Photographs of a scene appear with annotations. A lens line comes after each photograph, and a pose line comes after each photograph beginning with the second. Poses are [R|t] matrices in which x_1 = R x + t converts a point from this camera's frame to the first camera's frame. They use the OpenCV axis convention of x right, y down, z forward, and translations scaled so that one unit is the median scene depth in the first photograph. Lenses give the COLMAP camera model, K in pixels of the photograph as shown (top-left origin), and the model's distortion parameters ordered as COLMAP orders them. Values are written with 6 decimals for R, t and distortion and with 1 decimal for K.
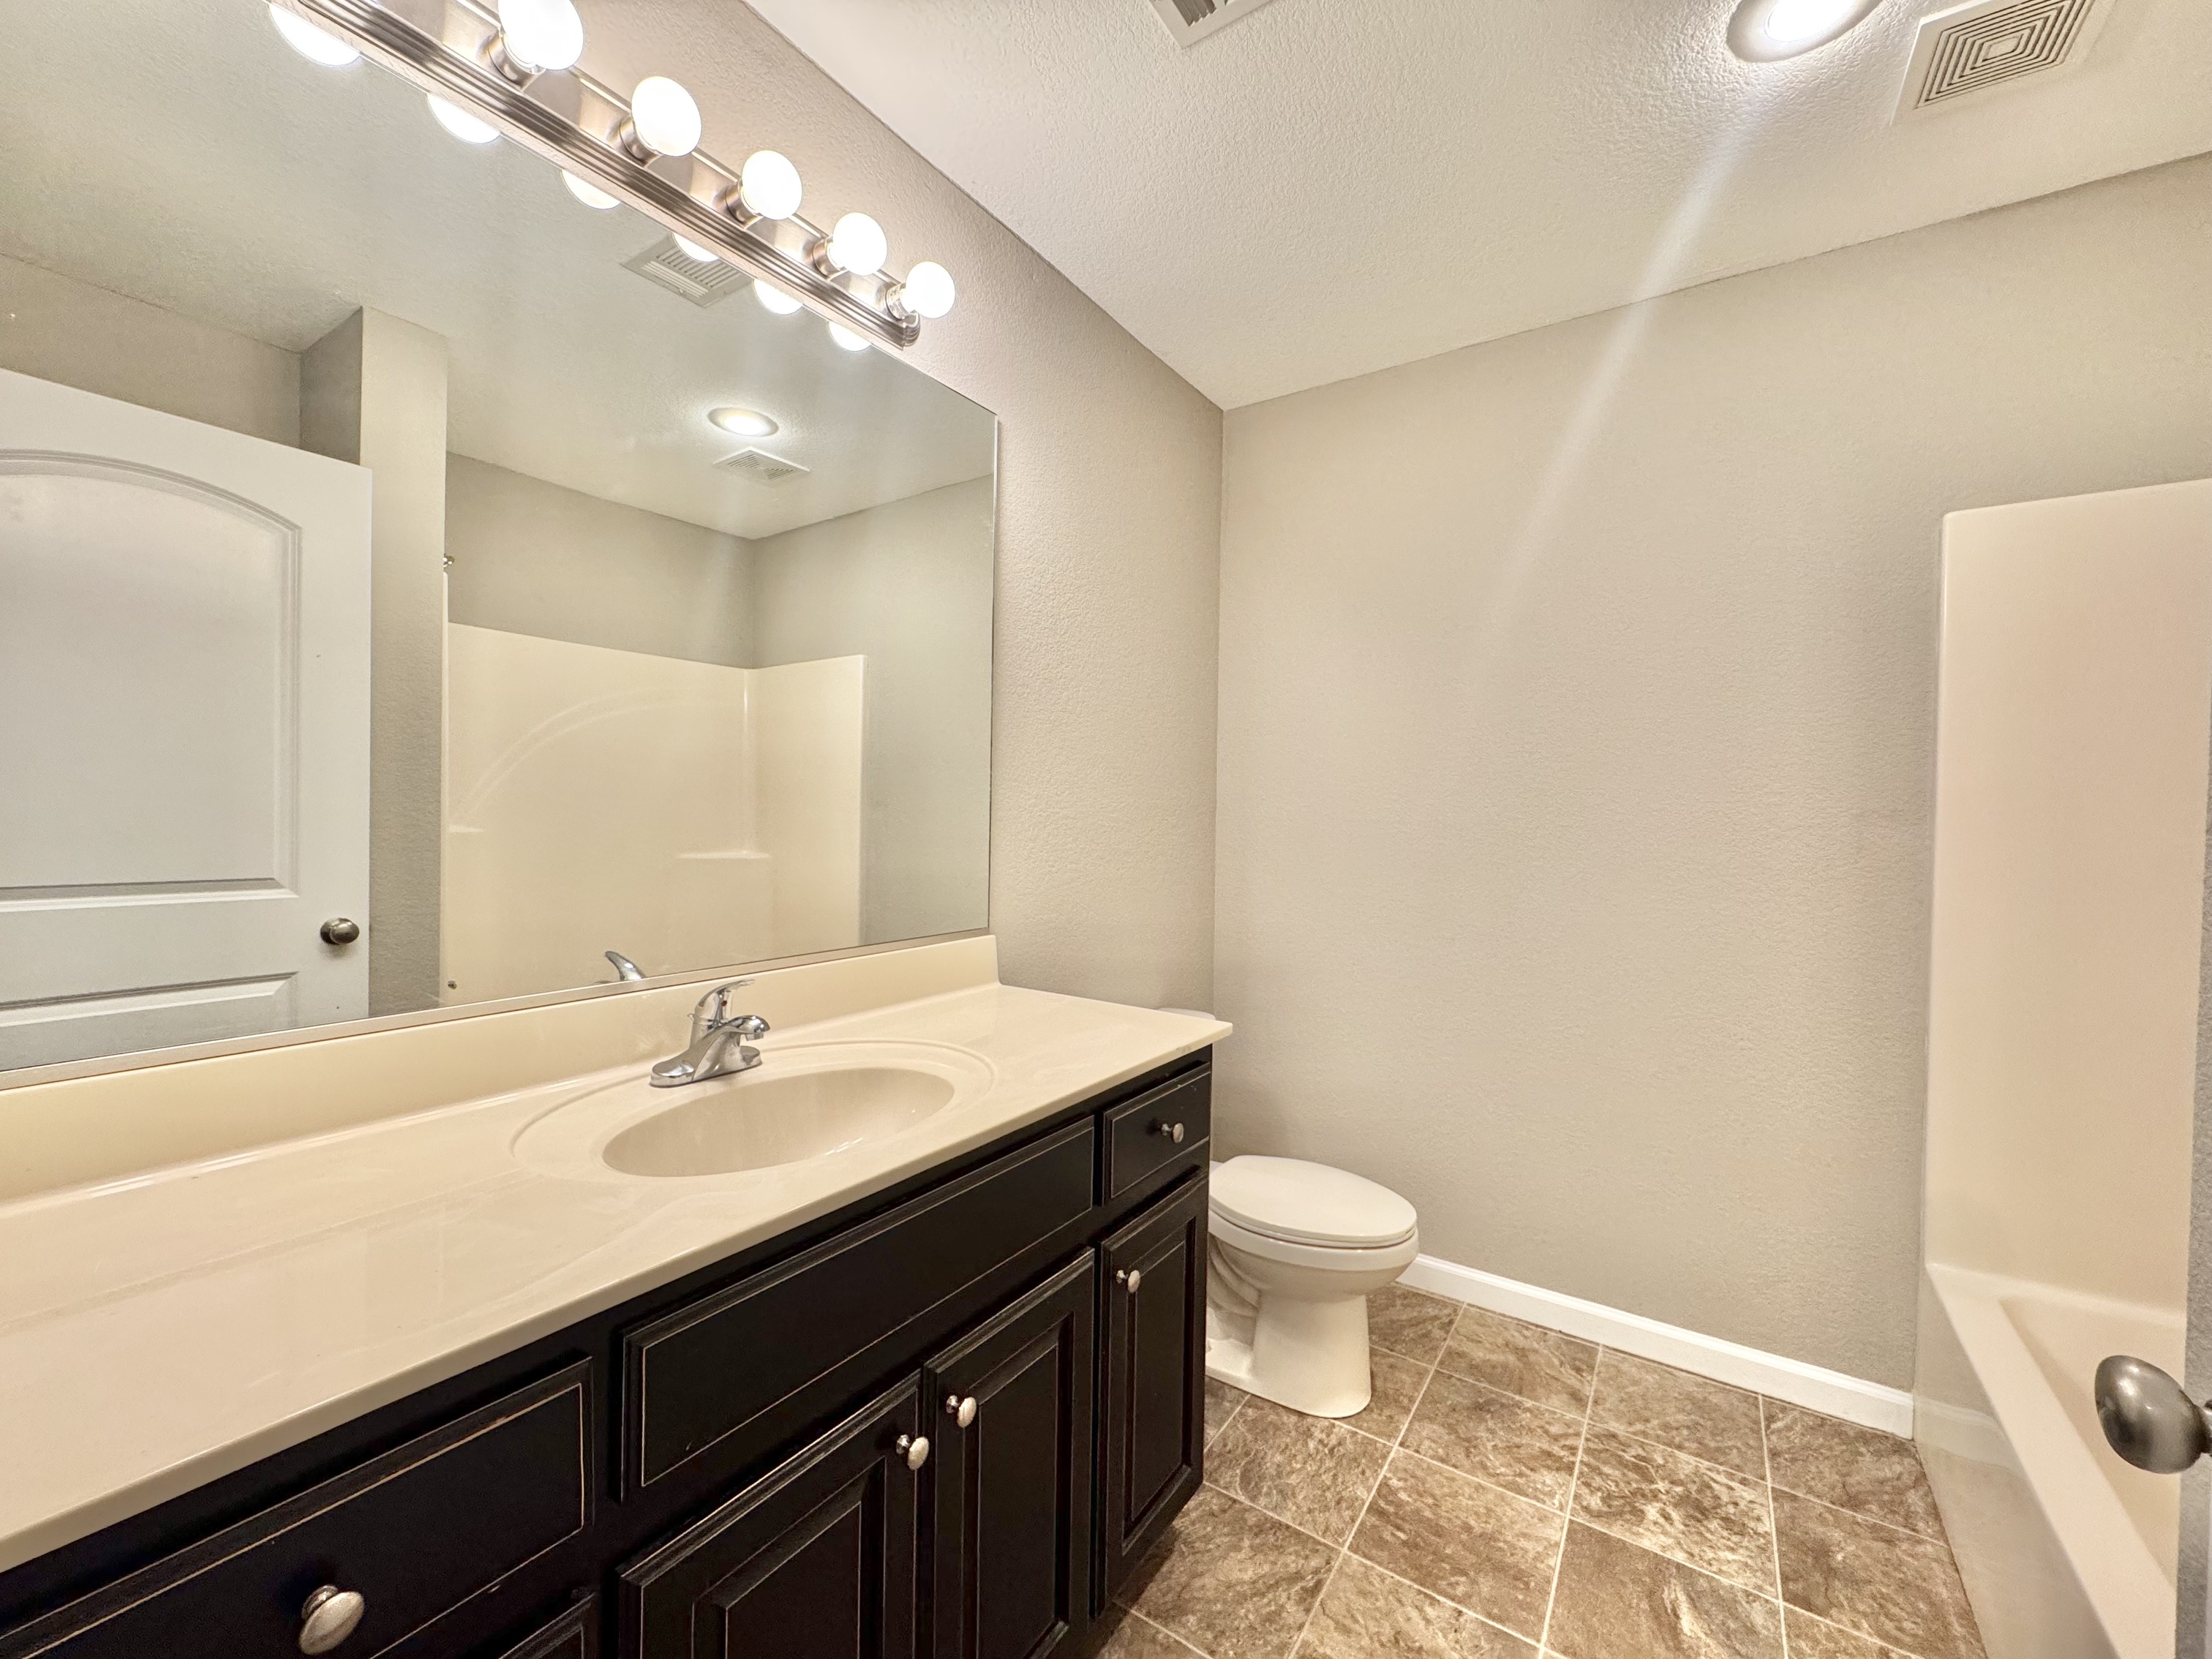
lens RADIAL K [[887.4, 0, 1106.3], [0, 887.4, 827.6], [0, 0, 1]] dist [-0.001138, -0.000118]
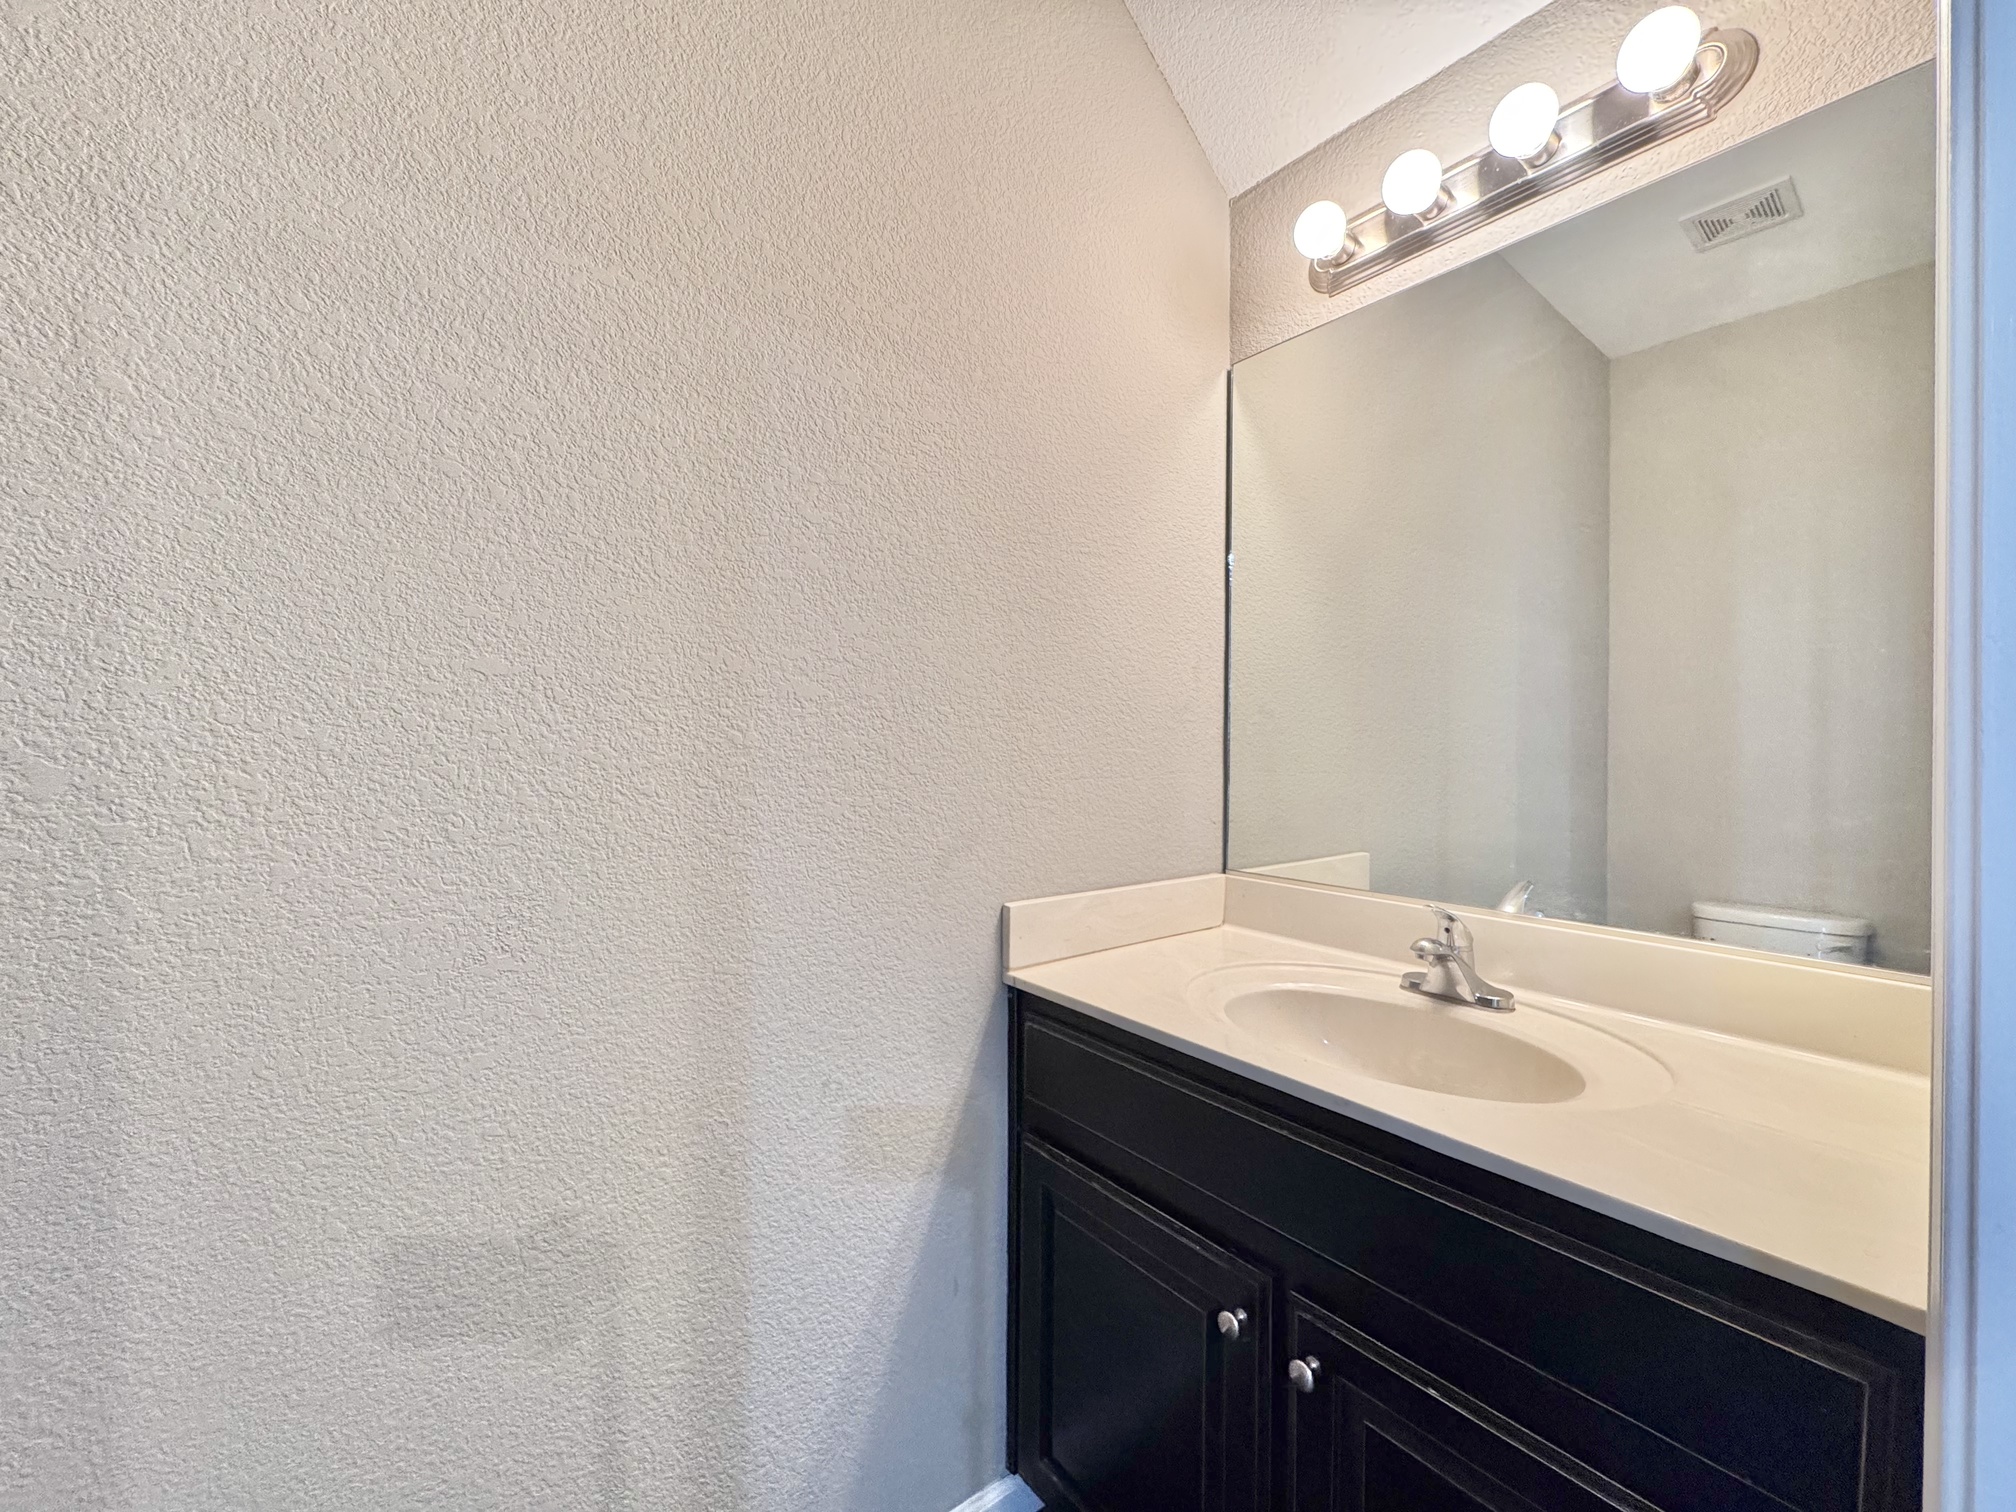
lens RADIAL K [[808.8, 0, 1009.0], [0, 808.8, 756.7], [0, 0, 1]] dist [-0.001138, -0.000118]
pose [[-0.324779, 0.002089, -0.945788, 0.651846], [-0.004239, 0.999984, 0.003665, -0.011633], [0.945781, 0.005199, -0.324765, 0.821579]]
